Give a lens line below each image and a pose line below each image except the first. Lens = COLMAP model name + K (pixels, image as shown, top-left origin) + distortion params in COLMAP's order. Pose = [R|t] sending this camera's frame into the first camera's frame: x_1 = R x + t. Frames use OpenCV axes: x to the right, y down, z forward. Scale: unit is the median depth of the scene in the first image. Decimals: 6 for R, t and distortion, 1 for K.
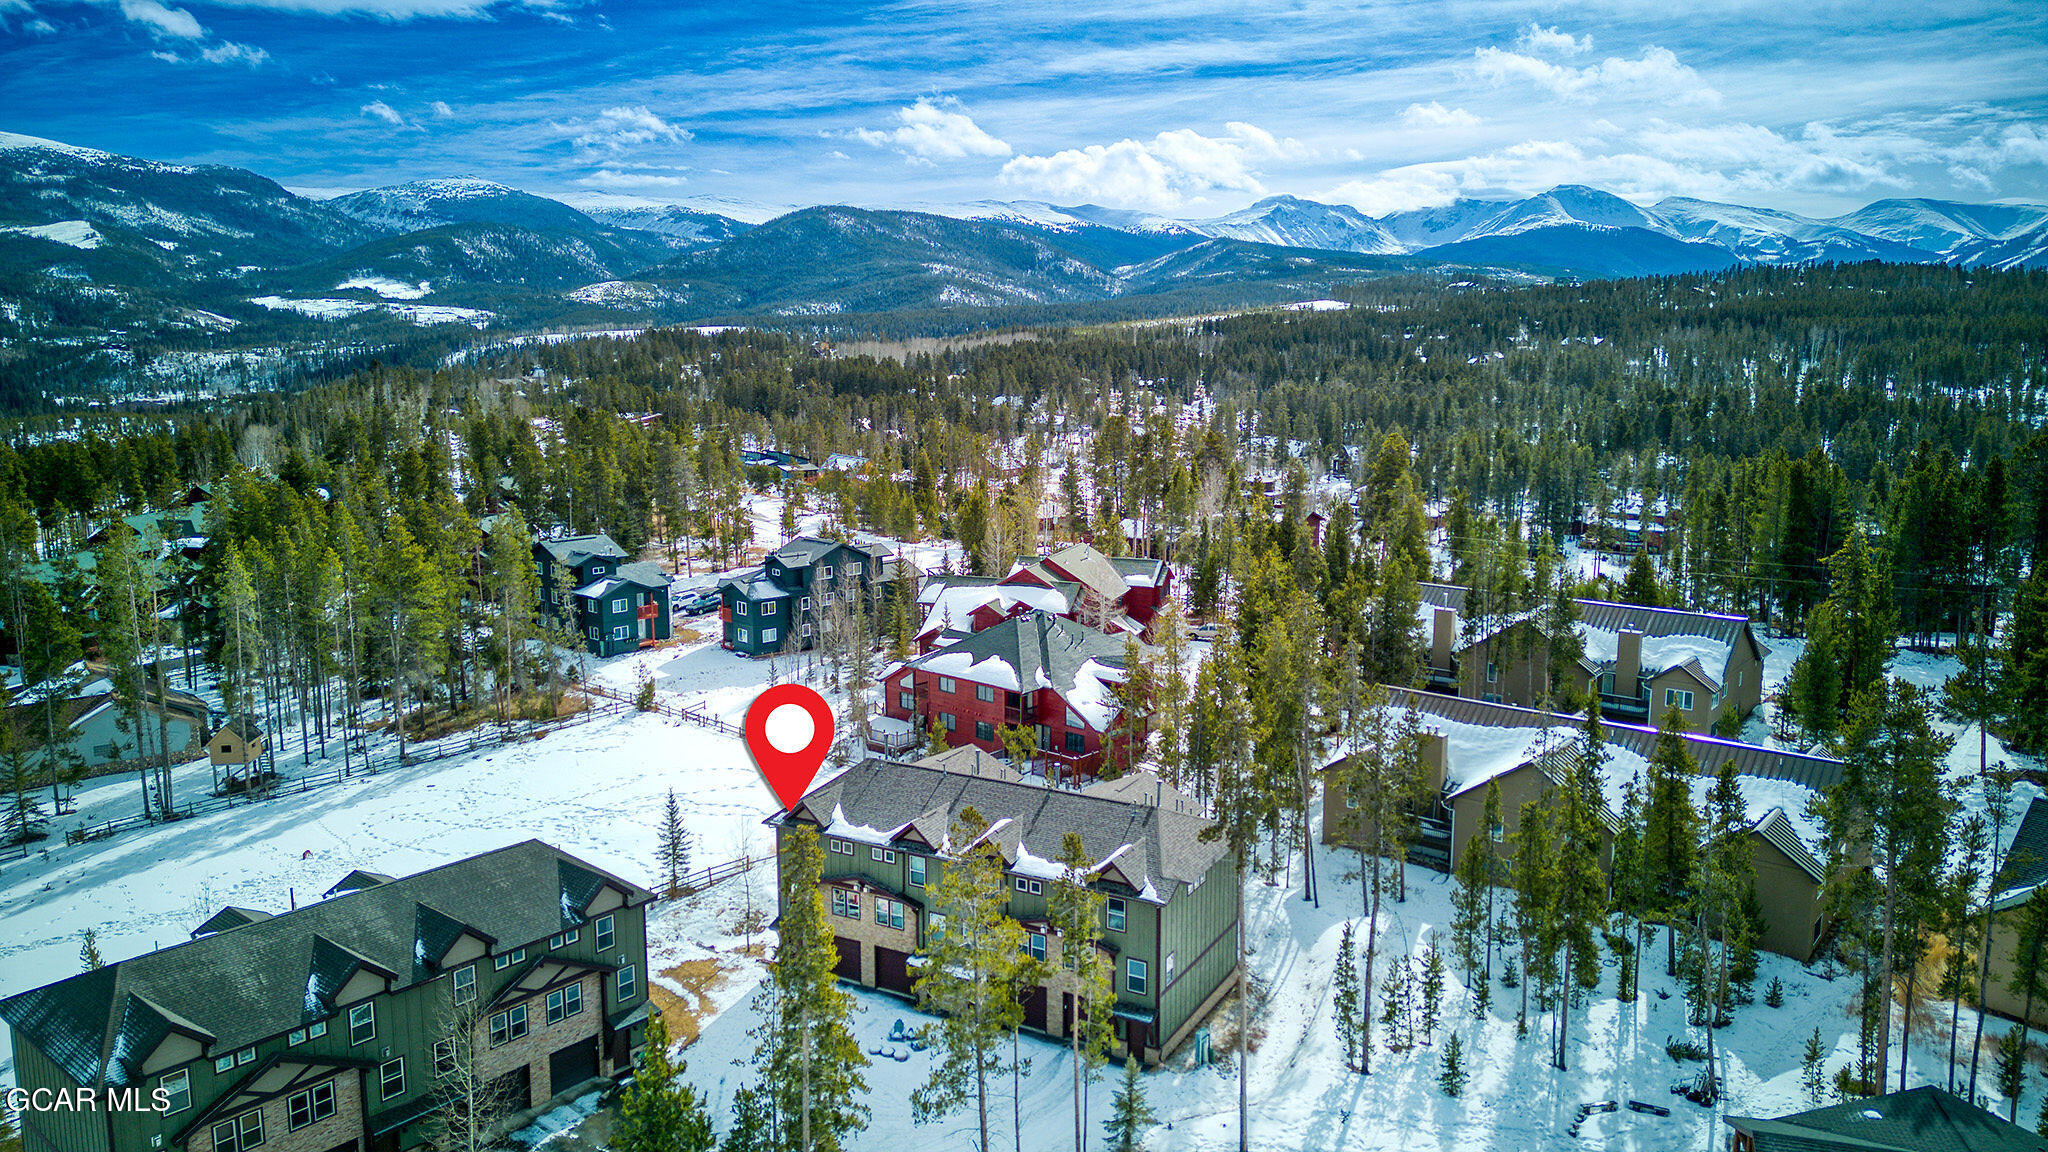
lens RADIAL K [[1427.3, 0, 1022.9], [0, 1427.3, 583.1], [0, 0, 1]] dist [0.077580, -0.071225]
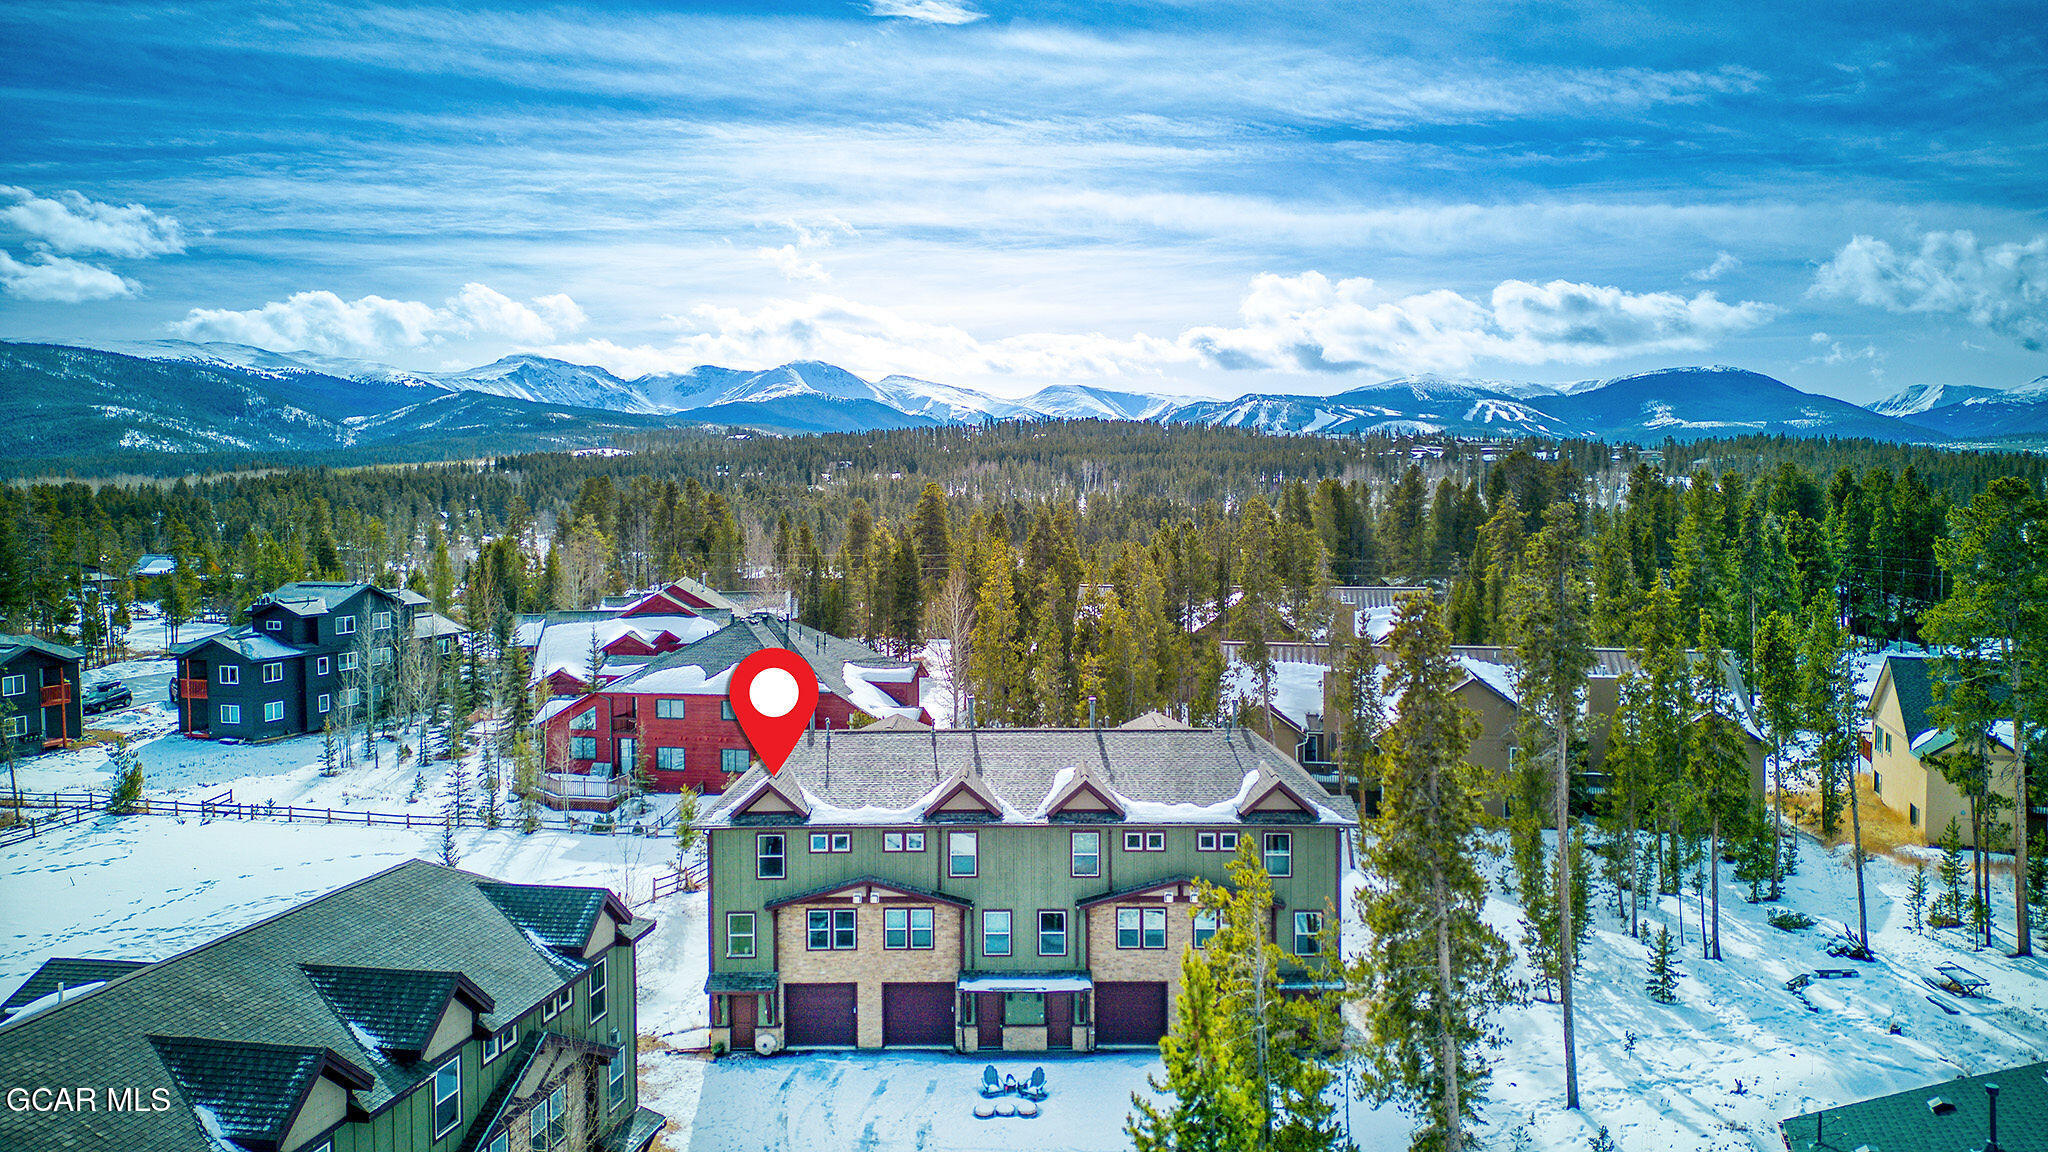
lens RADIAL K [[1427.3, 0, 1025.4], [0, 1427.3, 564.4], [0, 0, 1]] dist [0.077580, -0.071225]
pose [[0.872883, -0.023622, 0.487357, -0.193850], [0.084255, 0.991120, -0.102866, 0.067544], [-0.480600, 0.130852, 0.867123, 0.178374]]
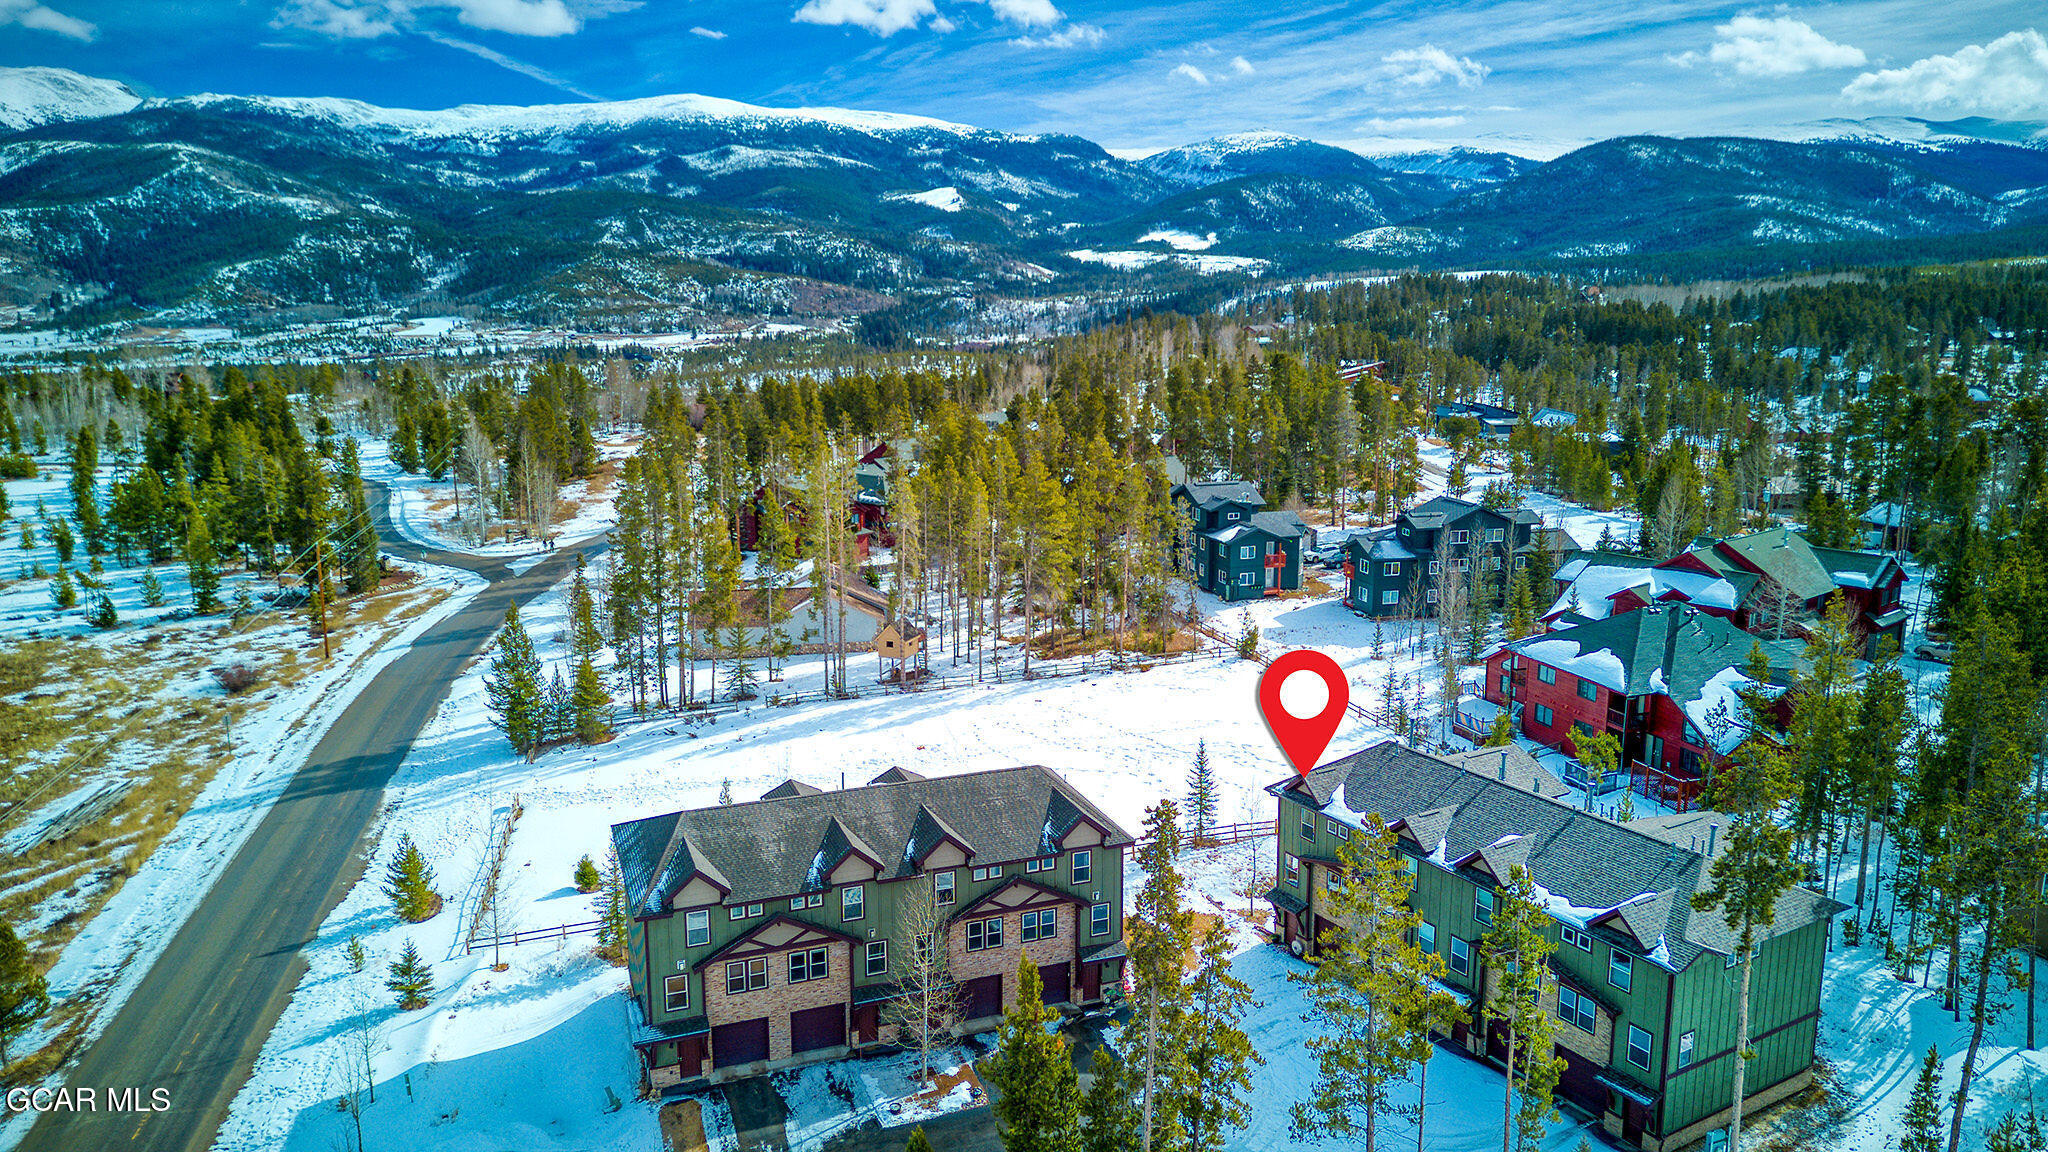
lens RADIAL K [[1427.3, 0, 1022.1], [0, 1427.3, 577.9], [0, 0, 1]] dist [0.077580, -0.071225]
pose [[0.869343, 0.099559, -0.484077, 0.069761], [-0.083573, 0.995007, 0.054555, -0.007919], [0.487092, -0.006972, 0.873323, 0.037646]]
